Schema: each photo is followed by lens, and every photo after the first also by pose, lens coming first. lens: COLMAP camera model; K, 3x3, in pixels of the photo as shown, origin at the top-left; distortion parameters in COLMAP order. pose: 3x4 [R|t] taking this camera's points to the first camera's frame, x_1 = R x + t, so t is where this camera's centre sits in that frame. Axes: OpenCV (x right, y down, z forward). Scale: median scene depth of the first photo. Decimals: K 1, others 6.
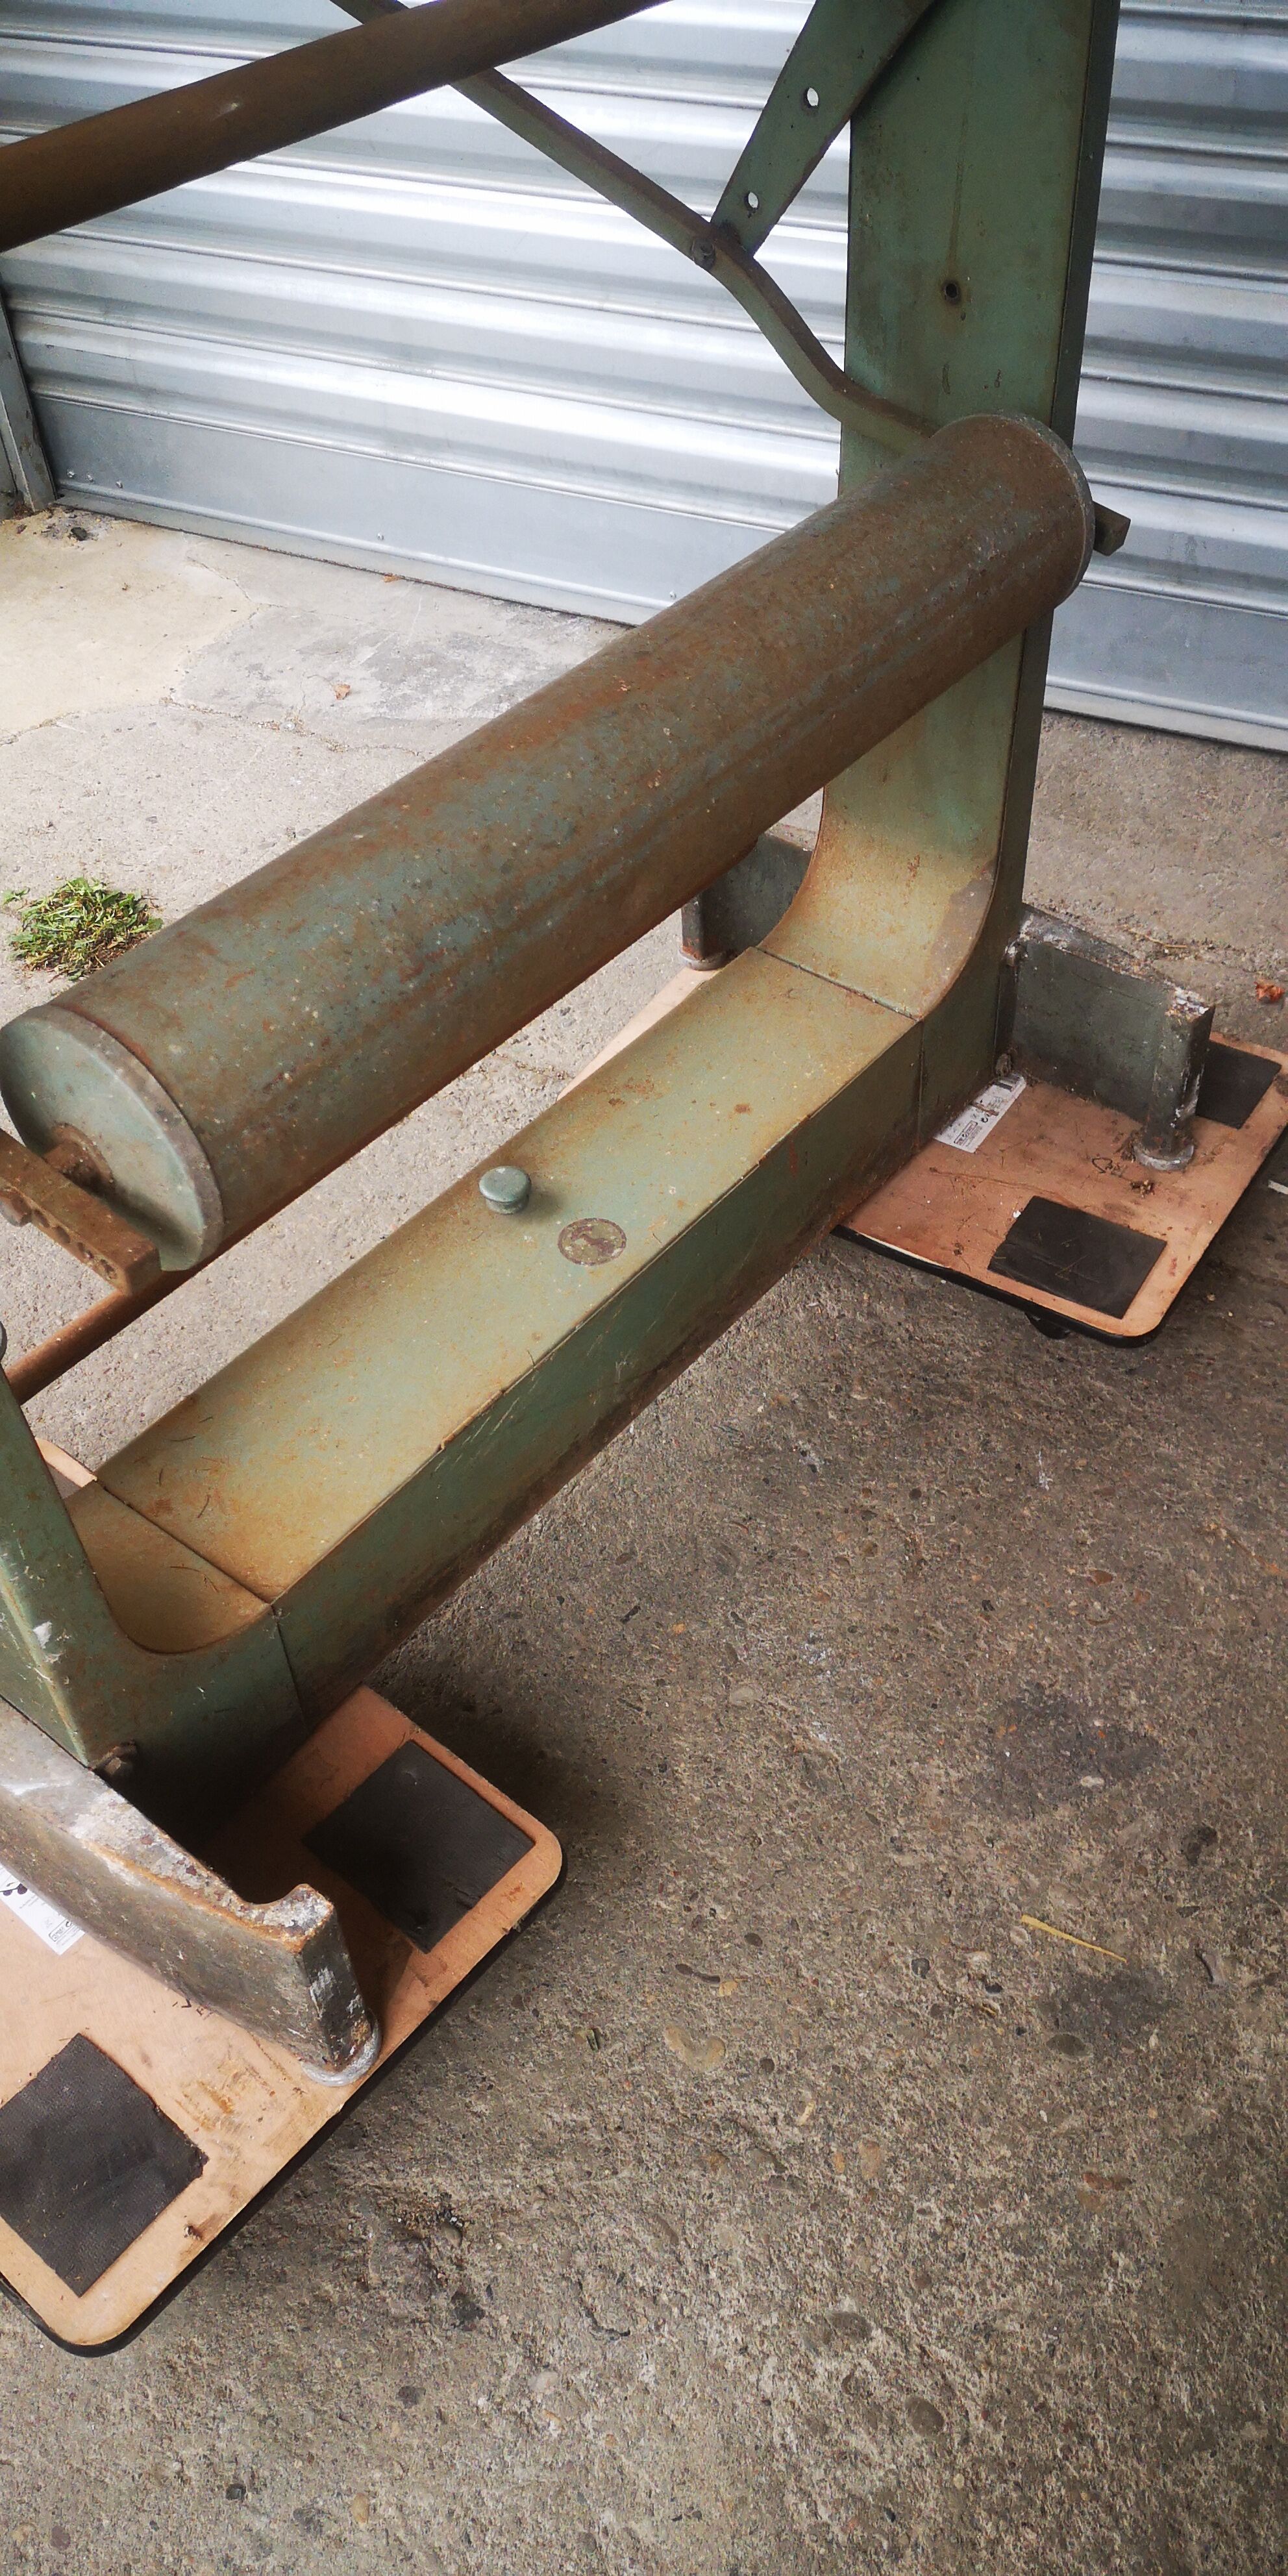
lens RADIAL K [[1984.6, 0, 644.0], [0, 1984.6, 1288.0], [0, 0, 1]] dist [0.099790, -0.120589]
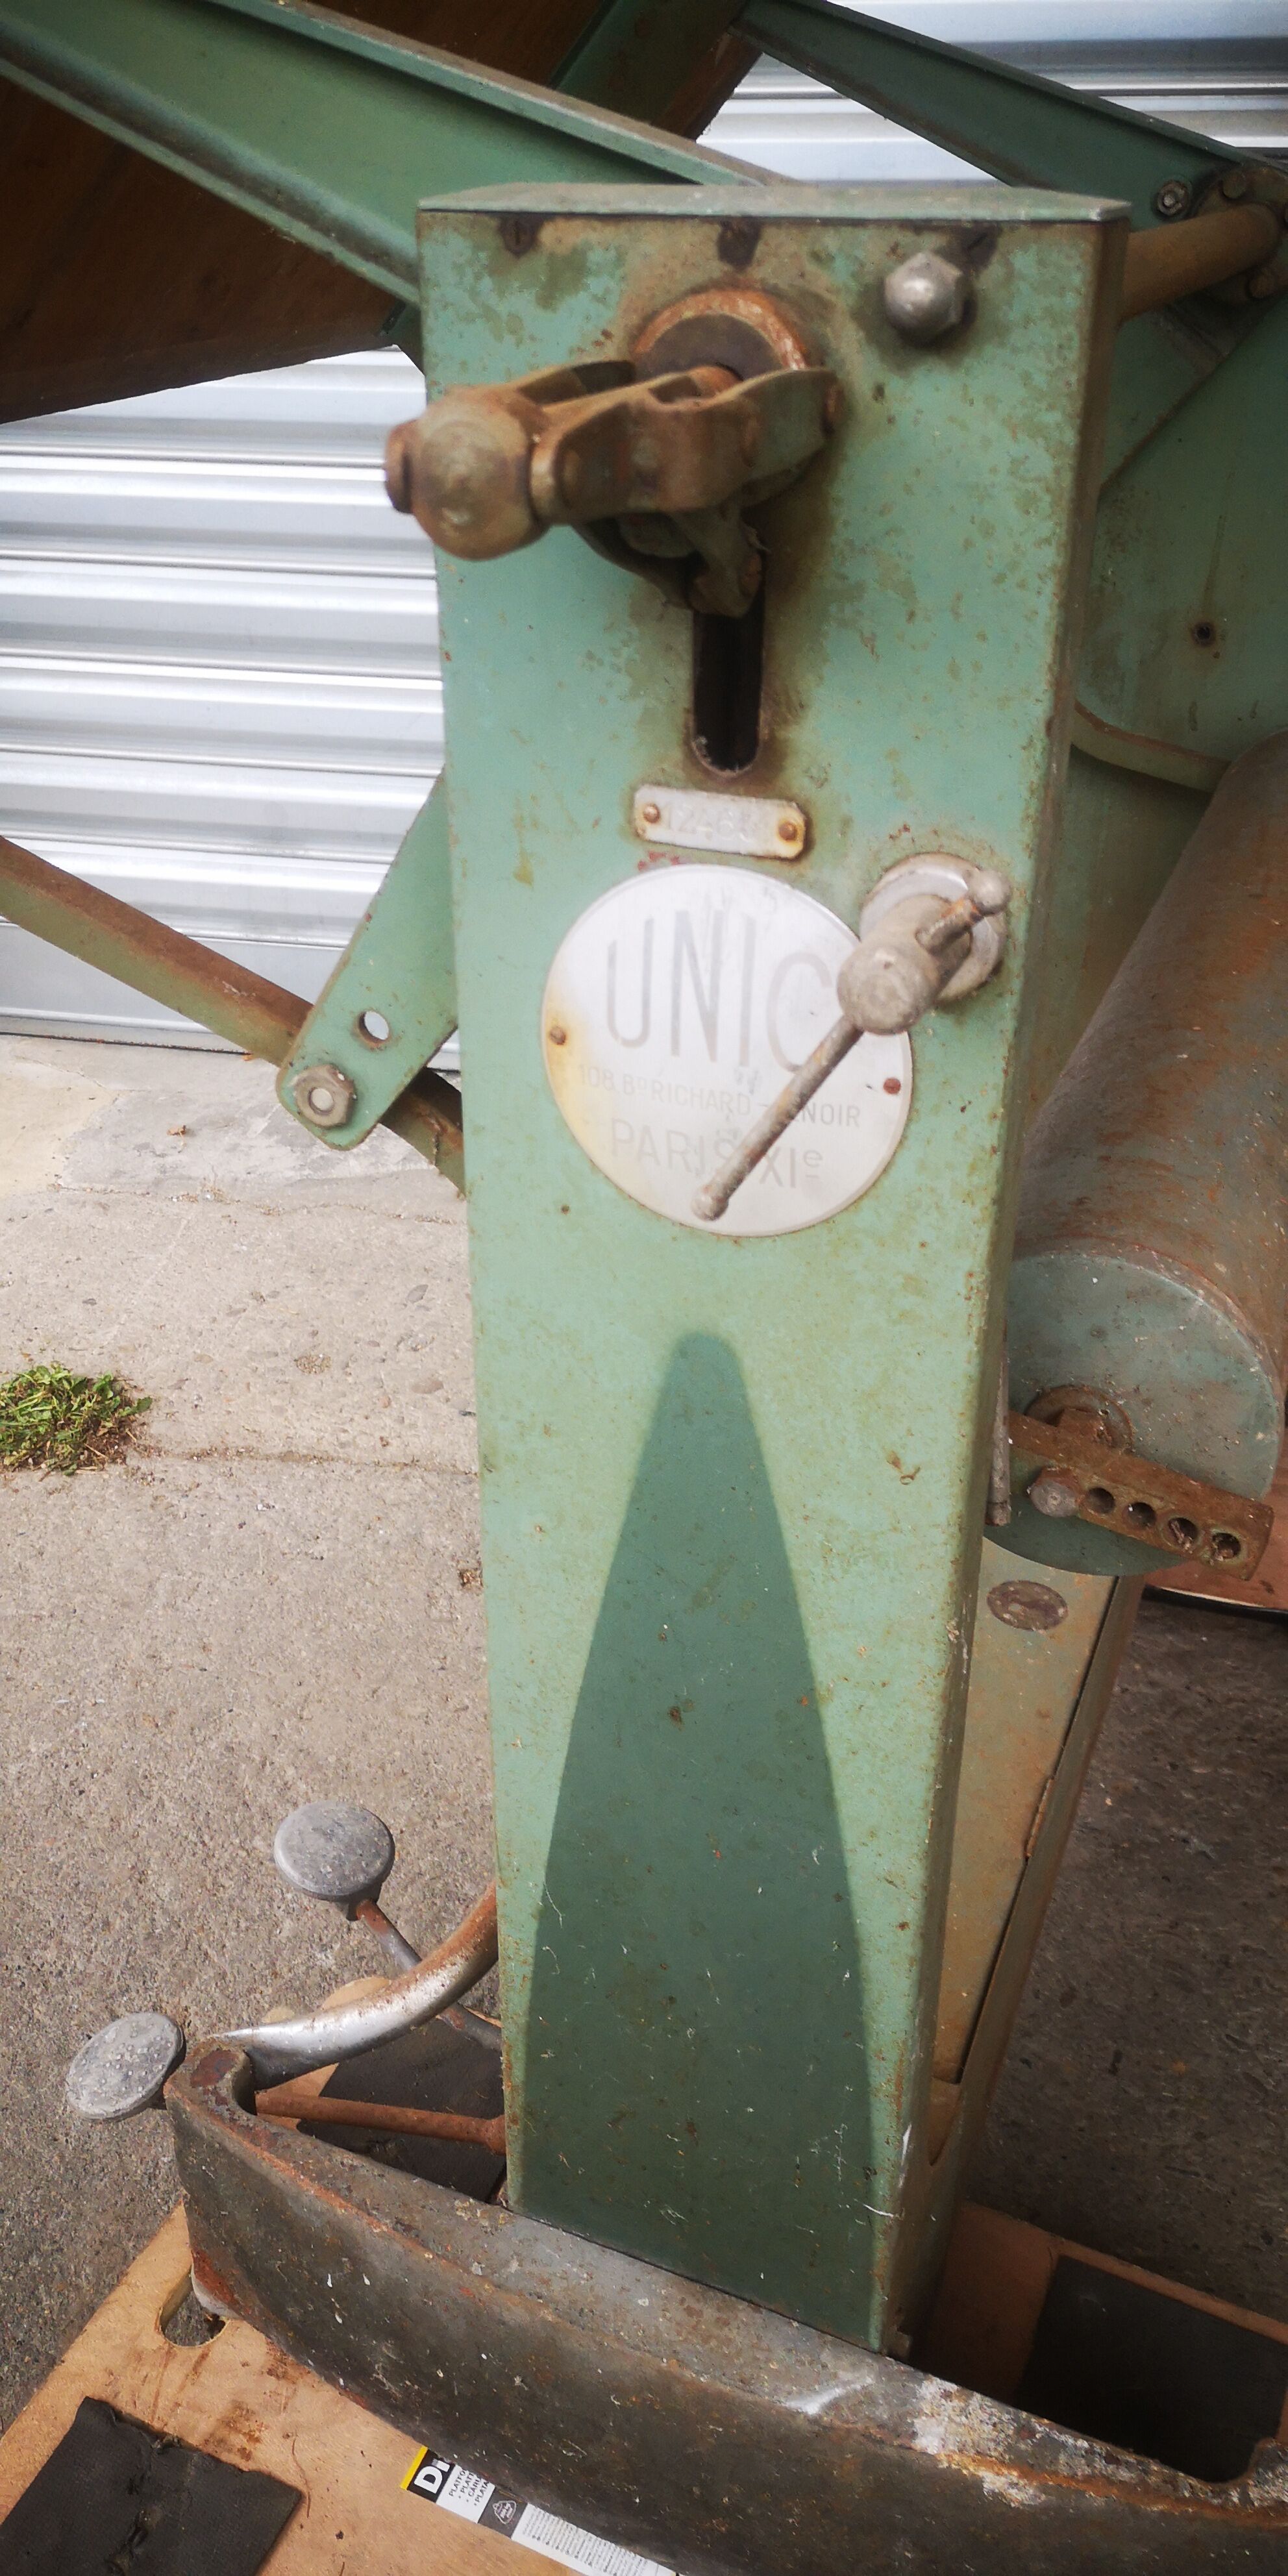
lens RADIAL K [[1984.6, 0, 644.0], [0, 1984.6, 1288.0], [0, 0, 1]] dist [0.099790, -0.120589]
pose [[0.956978, -0.100400, 0.272238, -0.263610], [0.169028, 0.955493, -0.241789, 0.017452], [-0.235846, 0.277402, 0.931356, 0.119340]]
